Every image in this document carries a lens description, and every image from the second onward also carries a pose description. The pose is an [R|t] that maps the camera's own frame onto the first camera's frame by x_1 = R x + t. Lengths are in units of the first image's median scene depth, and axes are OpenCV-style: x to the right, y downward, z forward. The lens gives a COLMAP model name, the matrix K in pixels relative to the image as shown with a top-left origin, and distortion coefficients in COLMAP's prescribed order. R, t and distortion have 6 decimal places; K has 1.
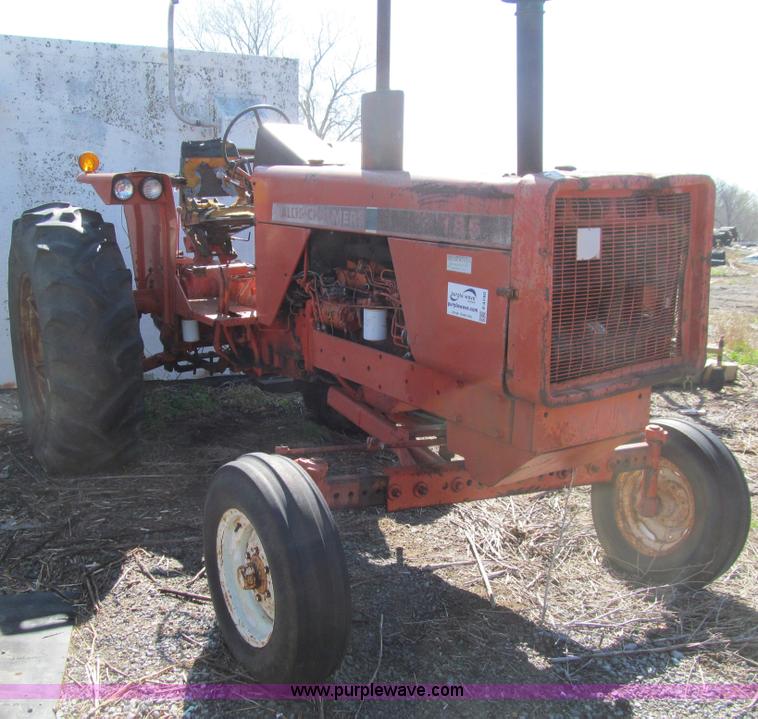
lens RADIAL K [[805.9, 0, 378.7], [0, 805.9, 356.5], [0, 0, 1]] dist [-0.032993, 0.000000]
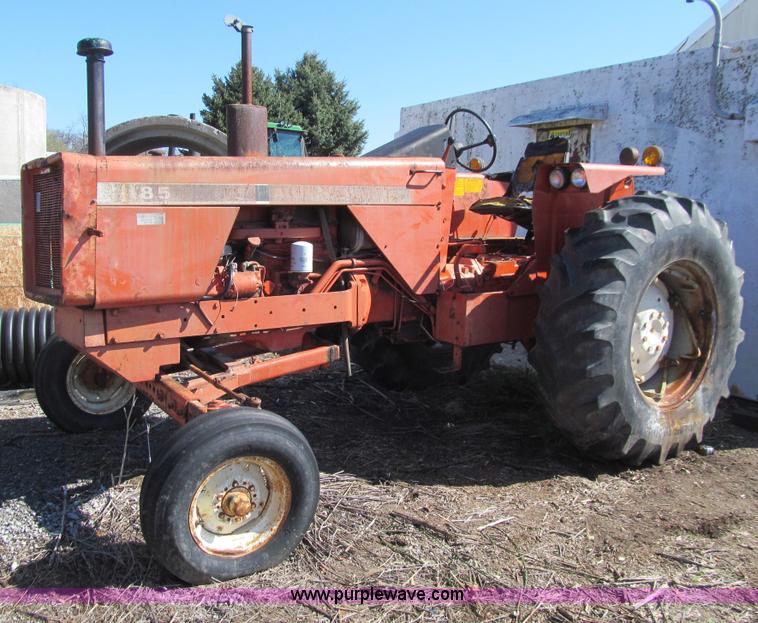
lens RADIAL K [[788.0, 0, 358.3], [0, 788.0, 298.9], [0, 0, 1]] dist [-0.050379, 0.000000]
pose [[0.051641, 0.107172, -0.992898, 0.690019], [-0.201831, 0.974829, 0.094724, -0.086453], [0.978058, 0.195506, 0.071972, 0.575156]]
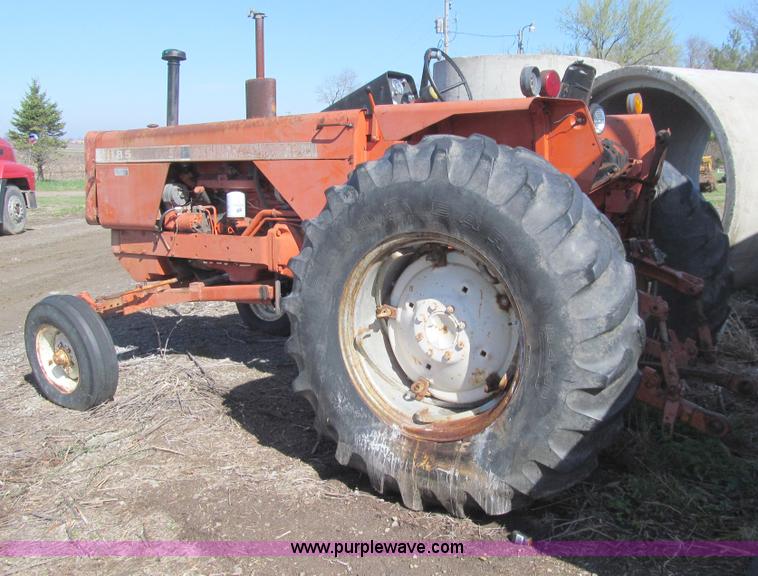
lens RADIAL K [[846.7, 0, 382.4], [0, 846.7, 283.3], [0, 0, 1]] dist [-0.054537, 0.000000]
pose [[-0.914276, 0.049998, -0.401995, 0.243937], [-0.085033, 0.946558, 0.311122, -0.247260], [0.396067, 0.318634, -0.861164, 1.369414]]
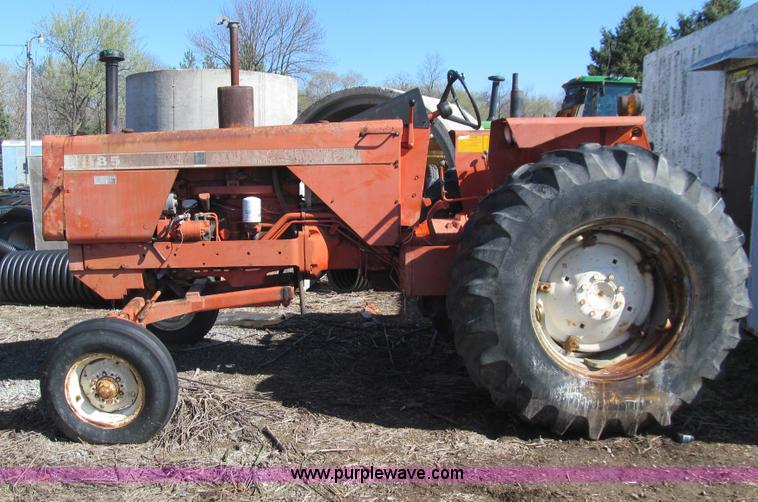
lens RADIAL K [[808.1, 0, 326.8], [0, 808.1, 247.5], [0, 0, 1]] dist [-0.054141, 0.000000]
pose [[-0.511307, 0.083513, -0.855331, 0.690612], [-0.158705, 0.968974, 0.189480, -0.177012], [0.844617, 0.232627, -0.482189, 1.029761]]
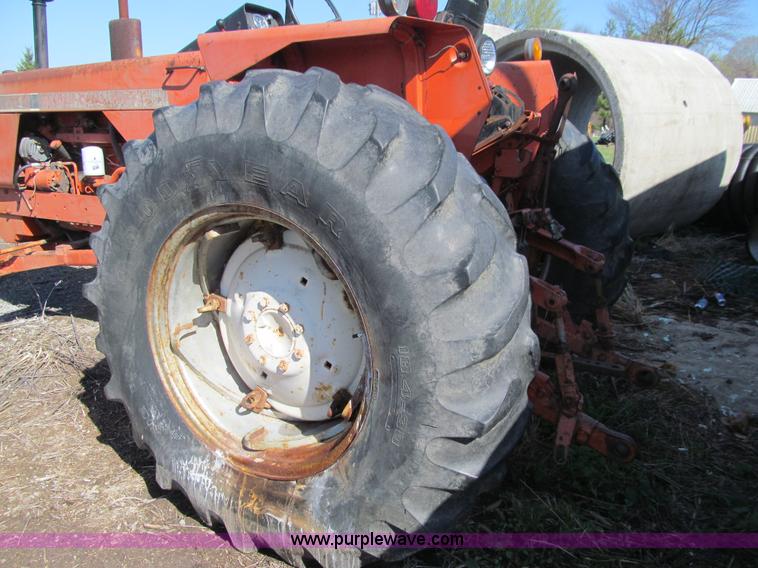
lens RADIAL K [[649.9, 0, 373.2], [0, 649.9, 297.3], [0, 0, 1]] dist [-0.063185, 0.022438]
pose [[-0.888184, 0.097040, -0.449124, 0.083607], [-0.111271, 0.902927, 0.415141, -0.204355], [0.445811, 0.418696, -0.791168, 1.183687]]
